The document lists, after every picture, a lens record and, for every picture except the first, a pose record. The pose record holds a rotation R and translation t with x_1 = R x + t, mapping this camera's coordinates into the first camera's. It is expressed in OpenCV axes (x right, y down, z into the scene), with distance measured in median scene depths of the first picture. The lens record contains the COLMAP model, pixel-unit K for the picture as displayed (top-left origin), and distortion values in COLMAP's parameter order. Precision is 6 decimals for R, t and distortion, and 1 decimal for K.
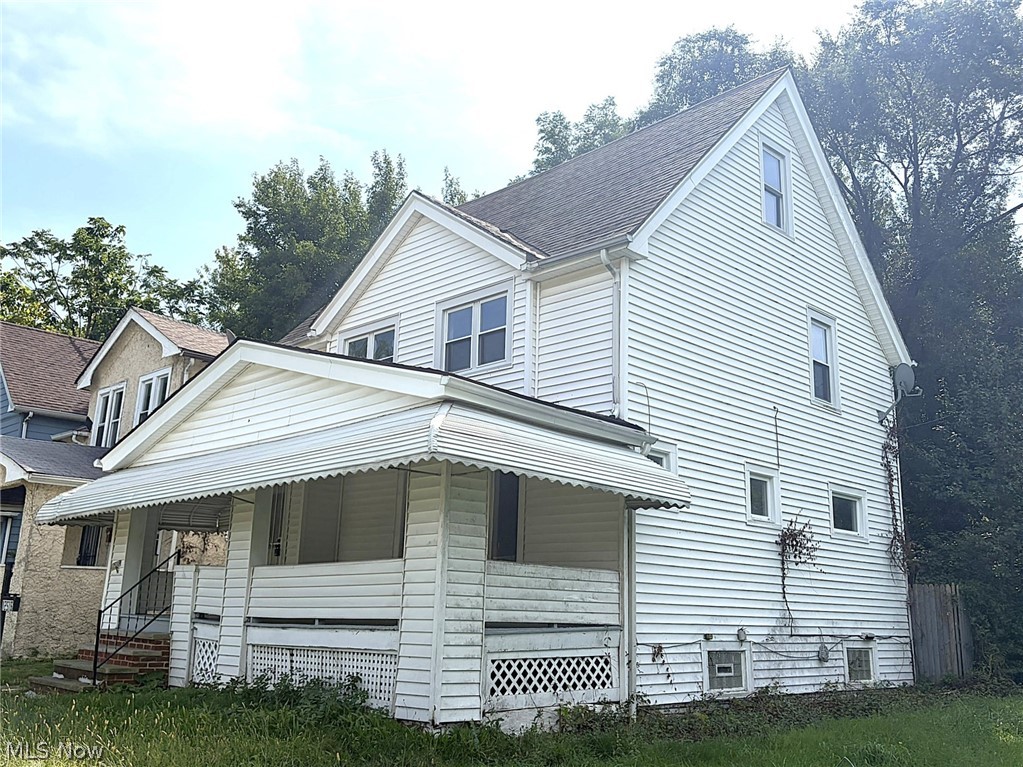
lens RADIAL K [[945.6, 0, 511.5], [0, 945.6, 383.5], [0, 0, 1]] dist [0.037480, -0.001324]
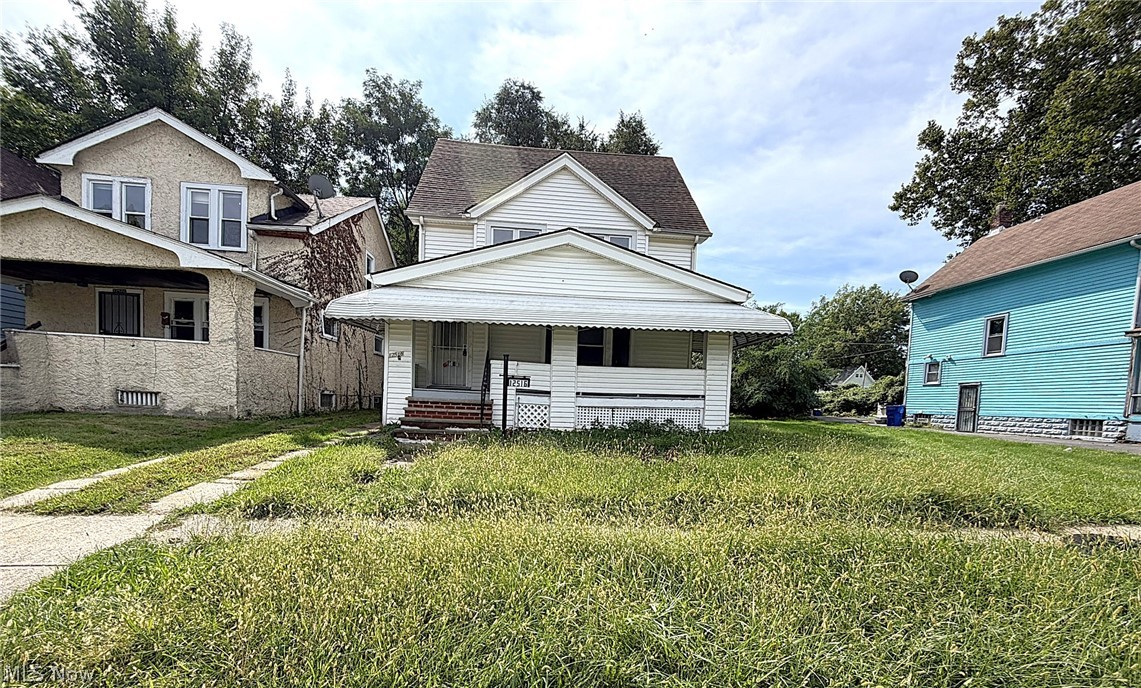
lens RADIAL K [[450.9, 0, 569.0], [0, 450.9, 429.8], [0, 0, 1]] dist [-0.001689, -0.000272]
pose [[0.642242, -0.057205, 0.764365, -0.942811], [-0.194324, 0.952481, 0.234561, 0.106261], [-0.741461, -0.299179, 0.600606, 0.437596]]
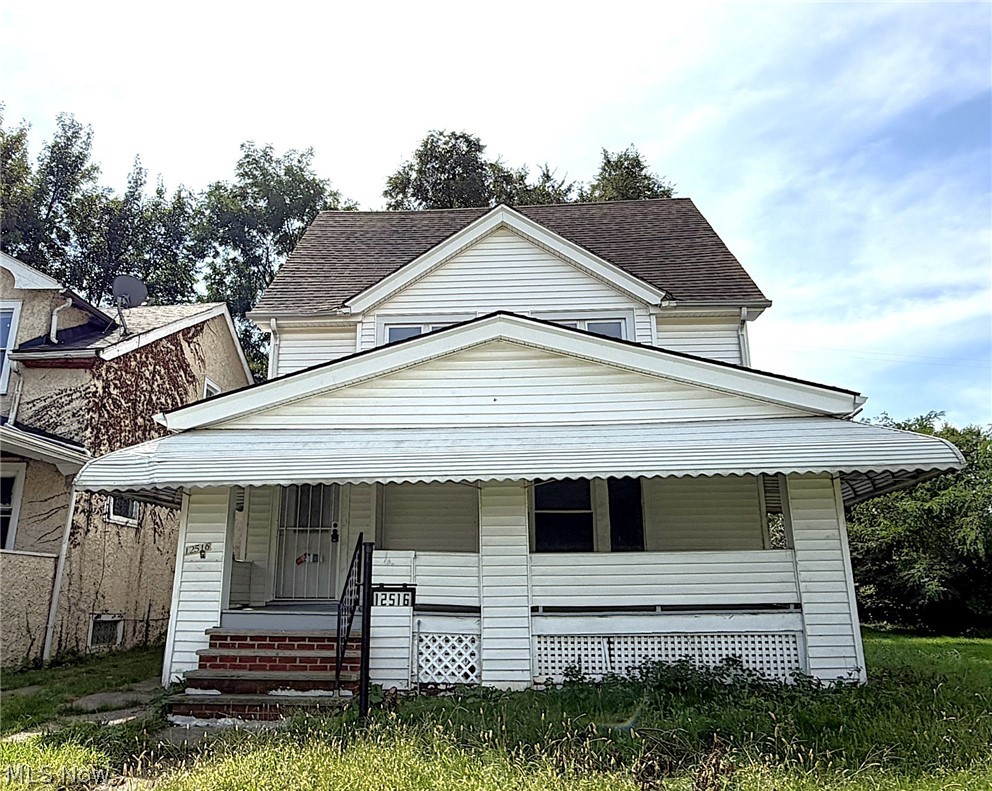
lens RADIAL K [[753.8, 0, 460.9], [0, 753.8, 409.5], [0, 0, 1]] dist [-0.002059, 0.001074]
pose [[0.751063, 0.134001, 0.646489, -0.817224], [-0.132116, 0.989885, -0.051692, 0.095552], [-0.646877, -0.046587, 0.761170, 0.466151]]
